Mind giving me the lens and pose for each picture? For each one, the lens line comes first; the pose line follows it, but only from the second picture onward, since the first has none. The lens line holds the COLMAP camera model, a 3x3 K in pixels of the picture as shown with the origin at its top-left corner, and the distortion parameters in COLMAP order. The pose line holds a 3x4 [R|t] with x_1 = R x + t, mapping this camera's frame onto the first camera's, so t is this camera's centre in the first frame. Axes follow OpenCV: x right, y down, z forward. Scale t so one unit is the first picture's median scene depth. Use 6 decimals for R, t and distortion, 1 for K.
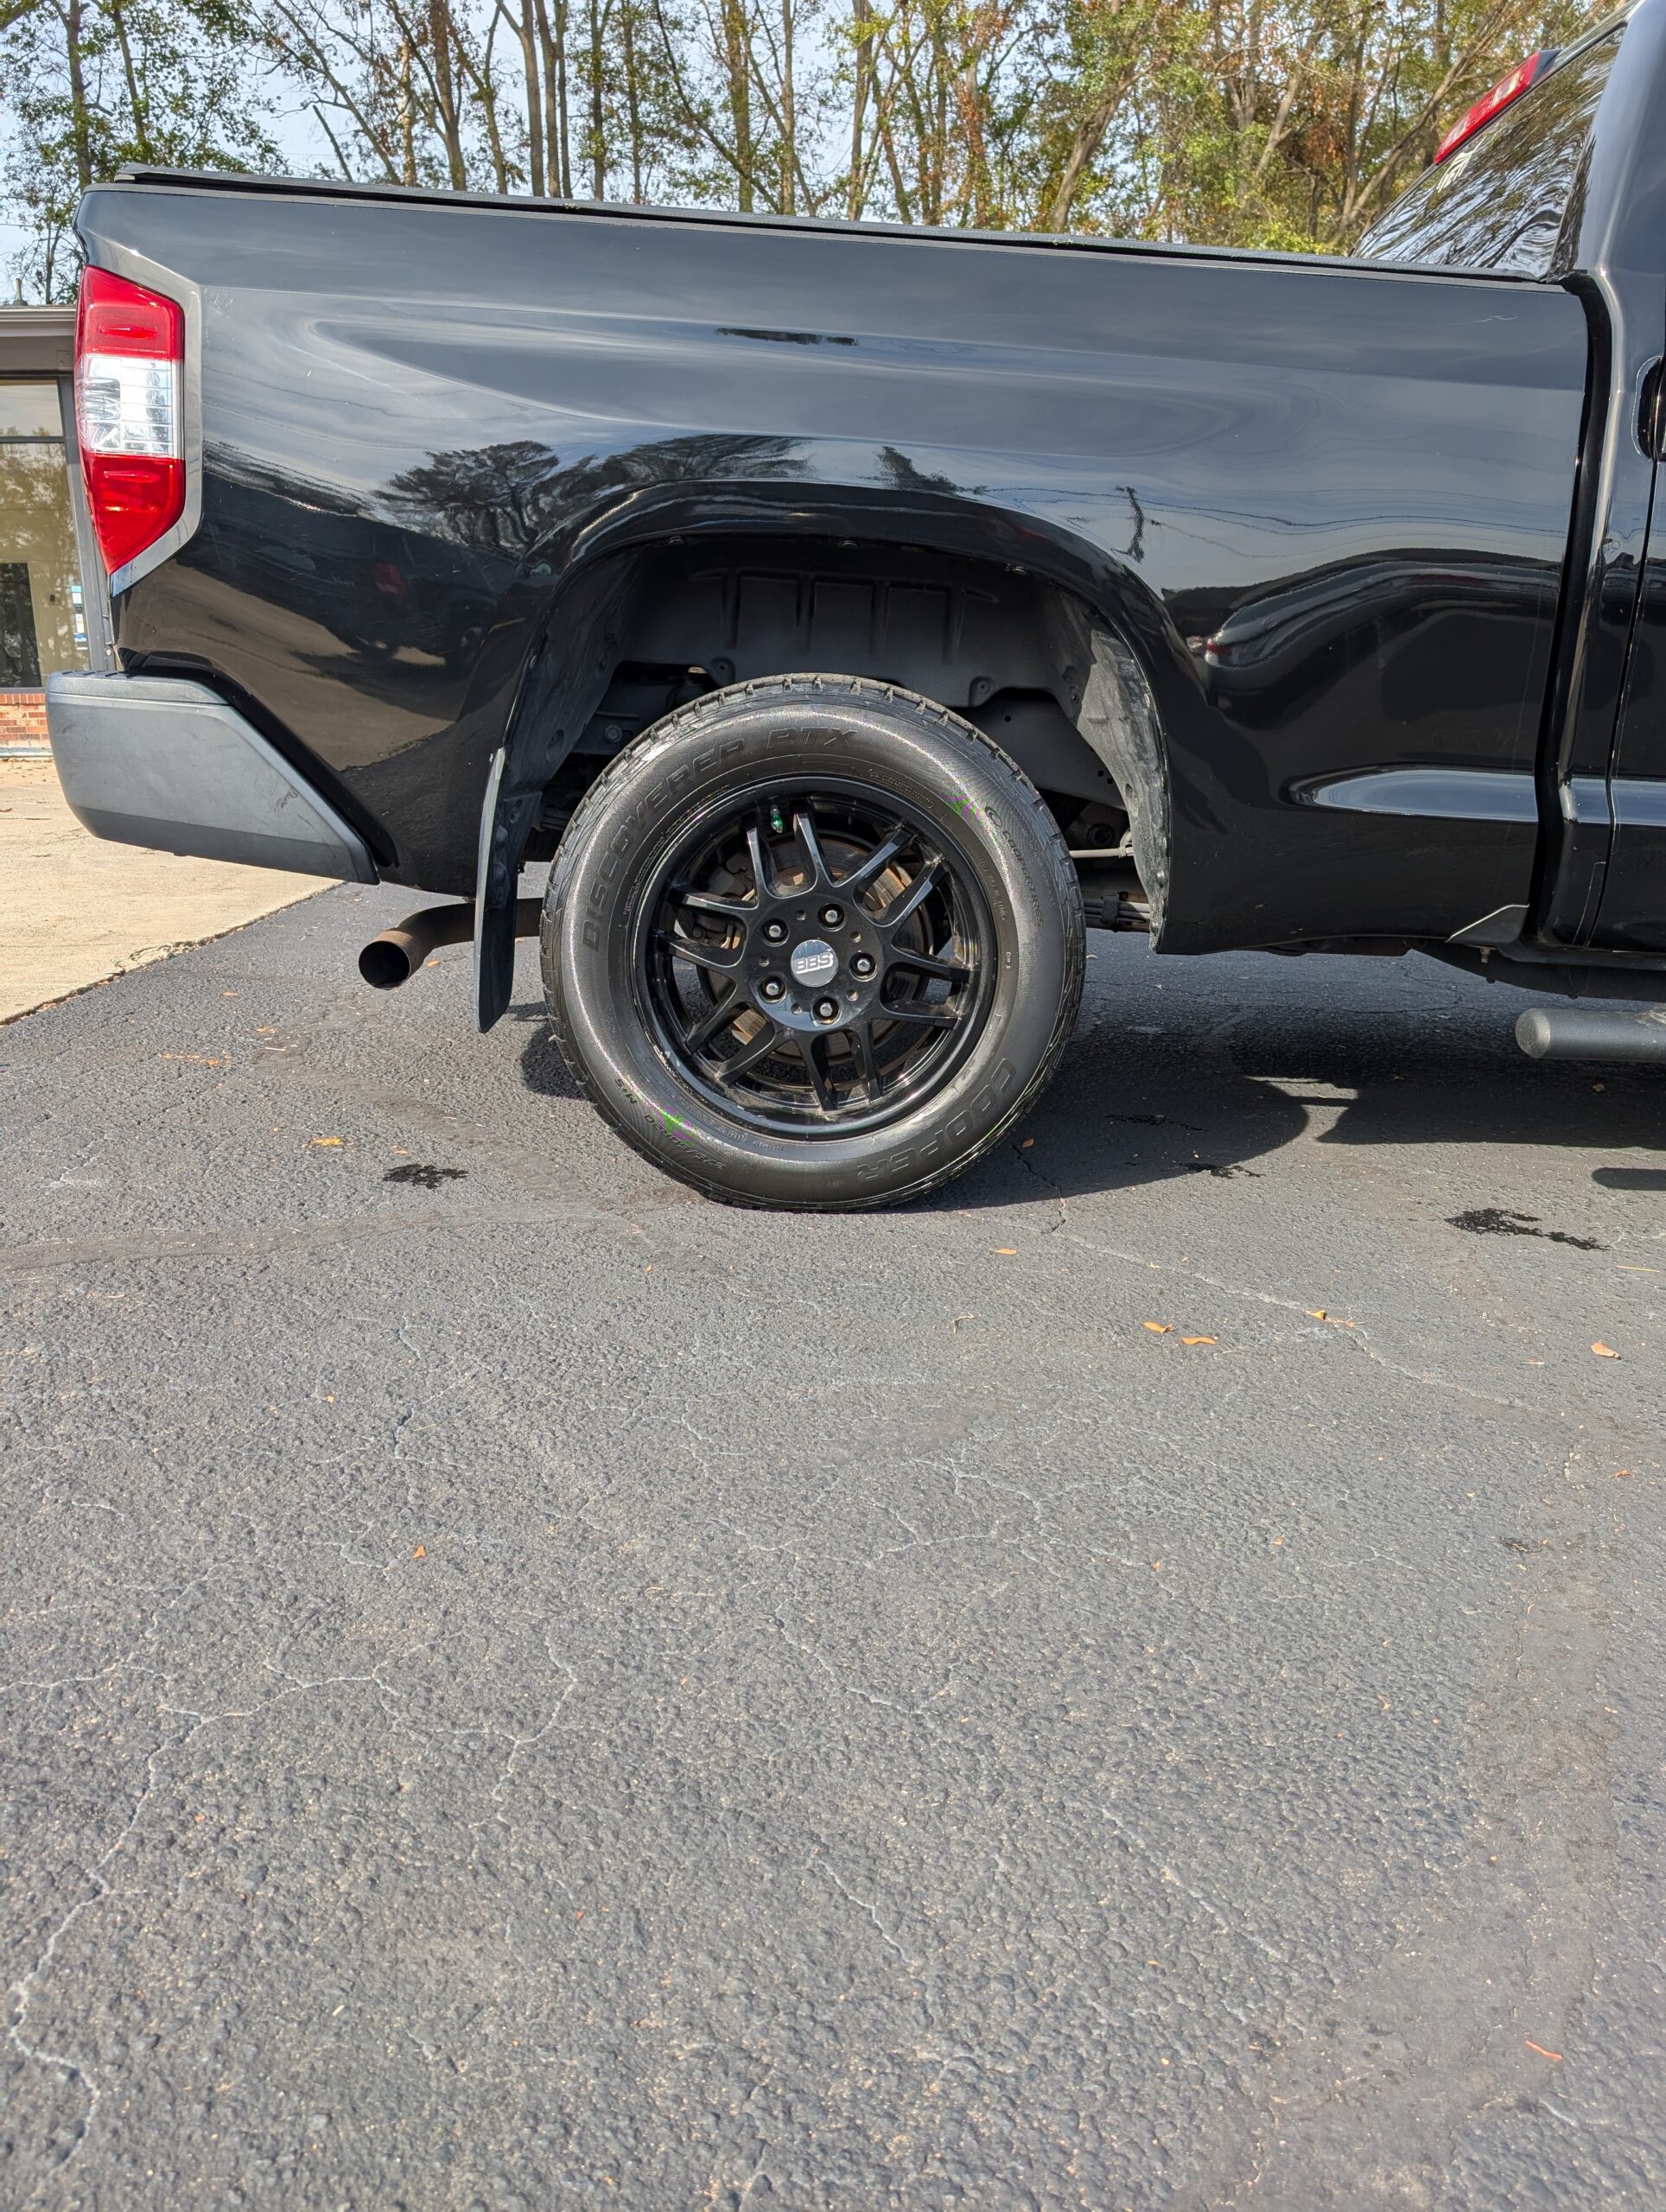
lens RADIAL K [[1598.4, 0, 834.8], [0, 1598.4, 1104.2], [0, 0, 1]] dist [0.013474, -0.004103]
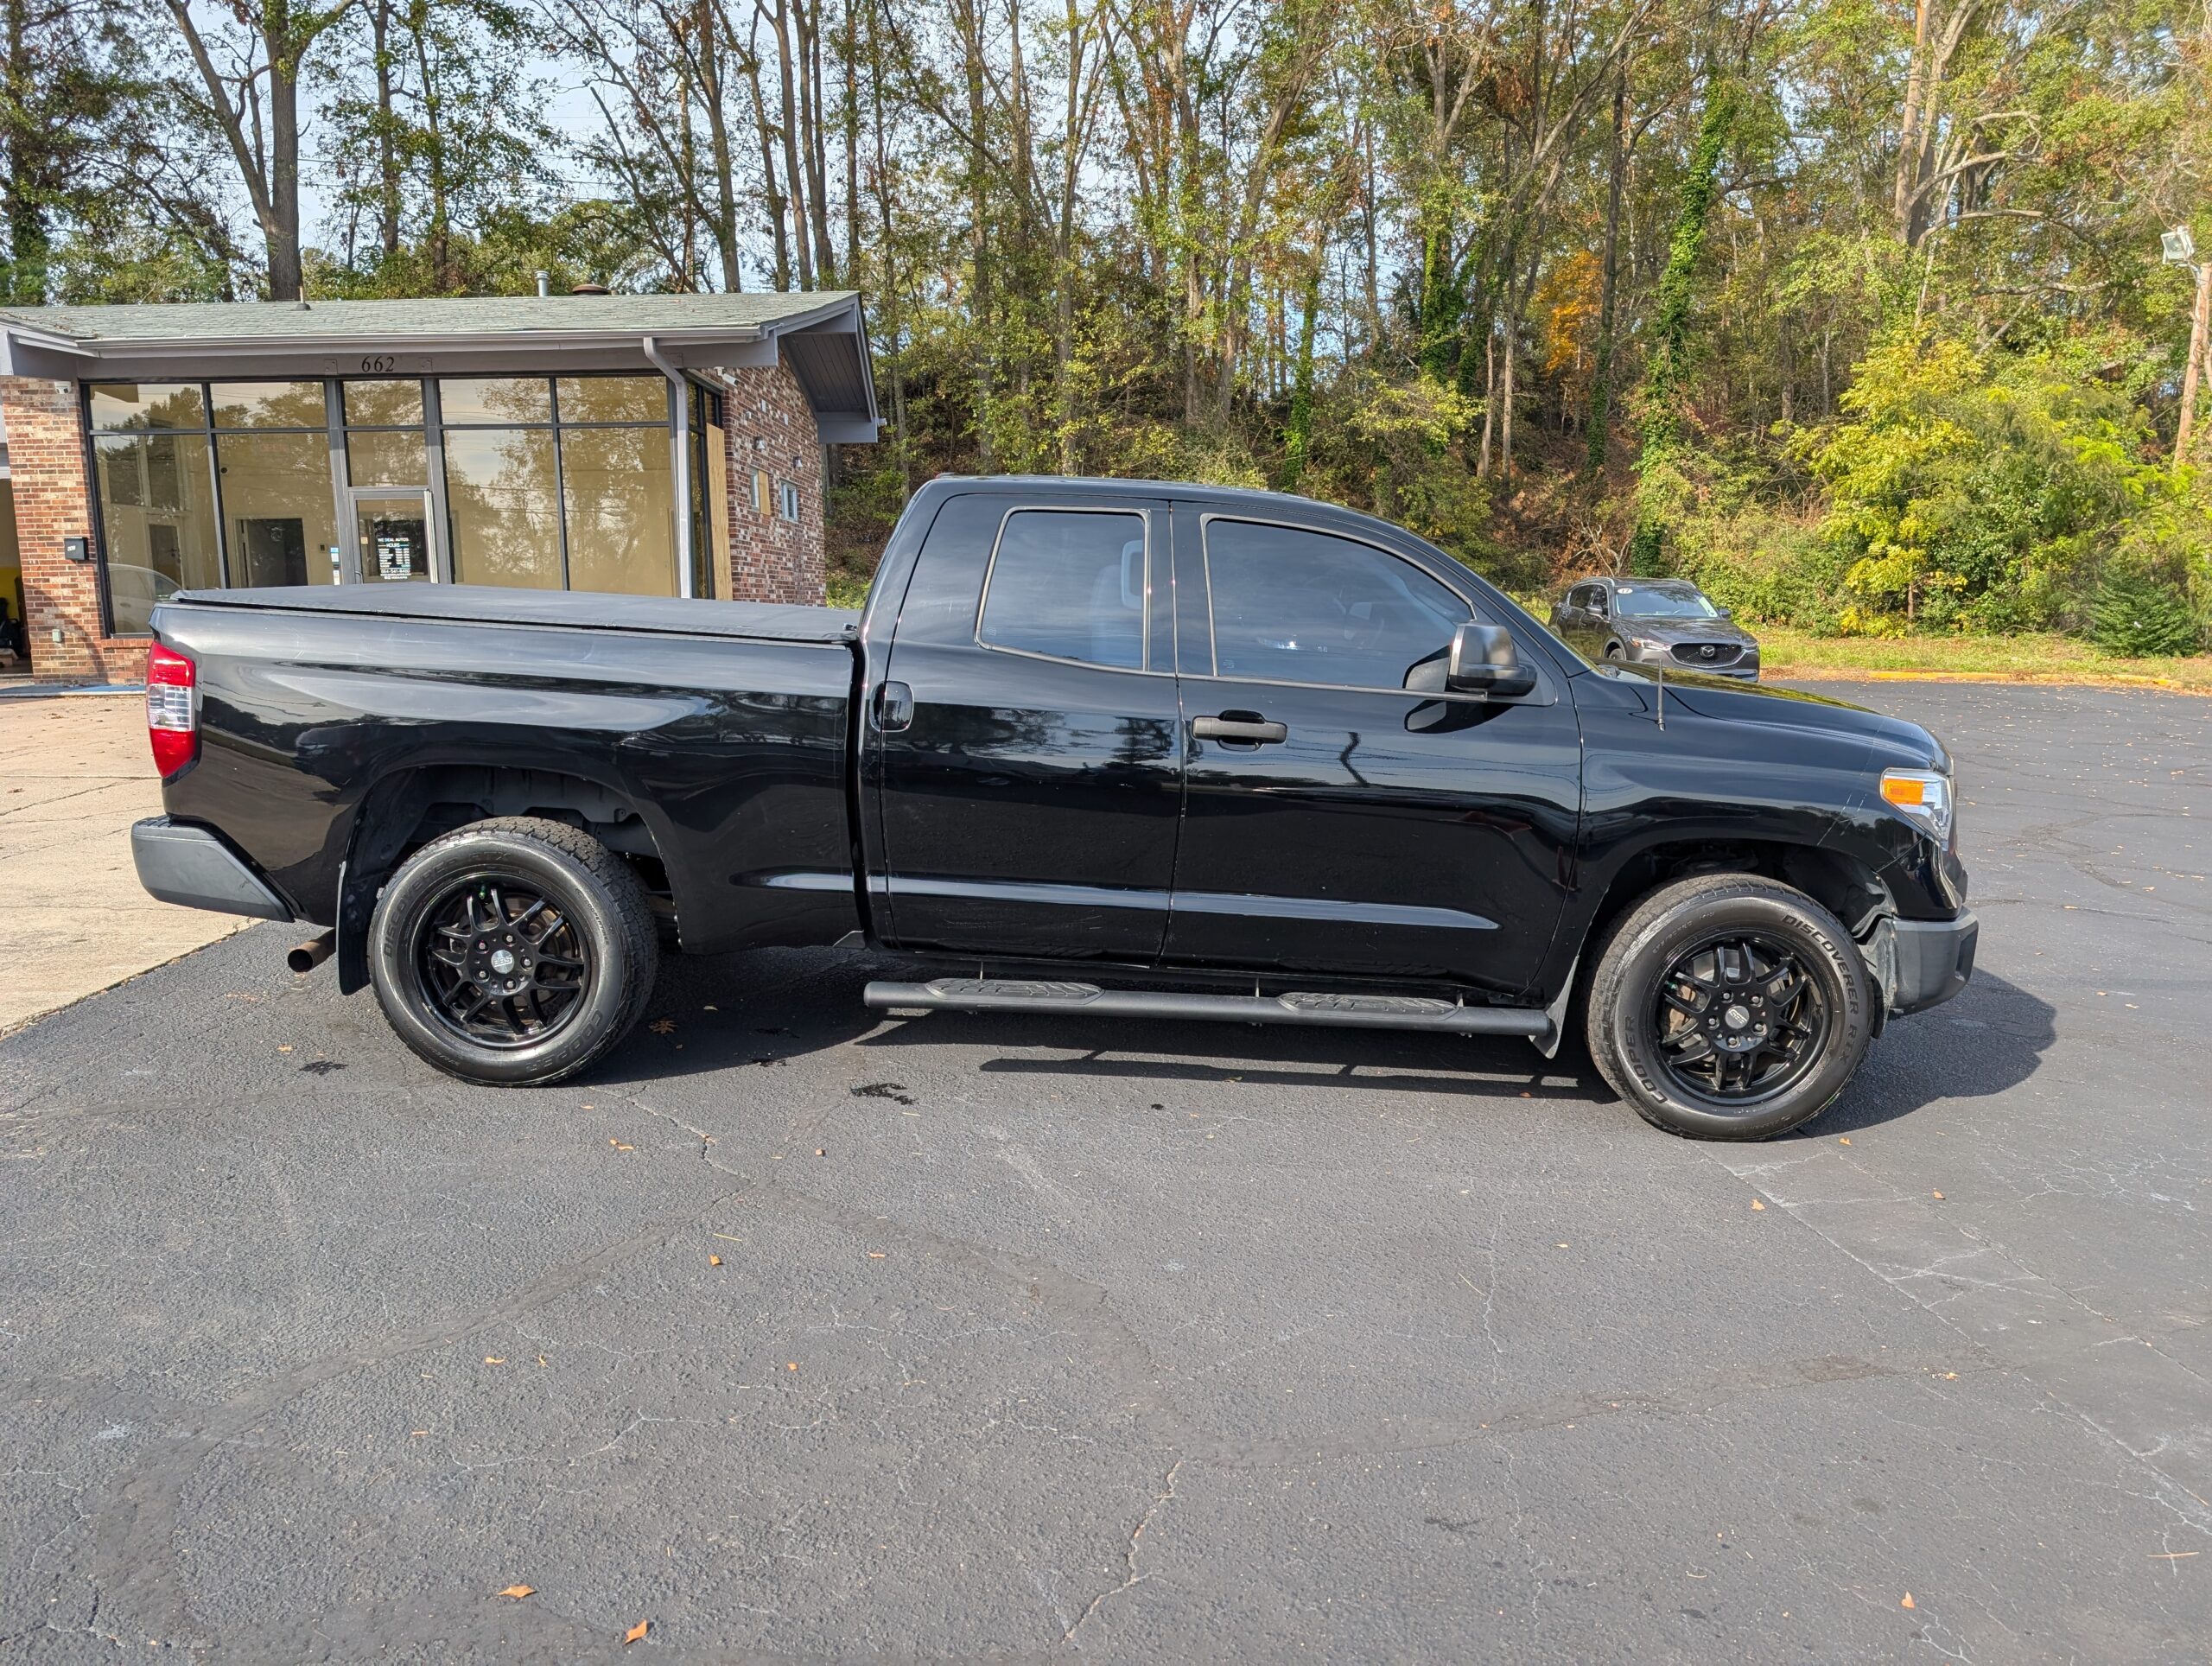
lens RADIAL K [[1598.4, 0, 1100.7], [0, 1598.4, 833.3], [0, 0, 1]] dist [0.013474, -0.004103]
pose [[0.999757, -0.005715, -0.021308, 0.062986], [0.003928, 0.996543, -0.082985, -0.006348], [0.021709, 0.082882, 0.996323, -0.080987]]
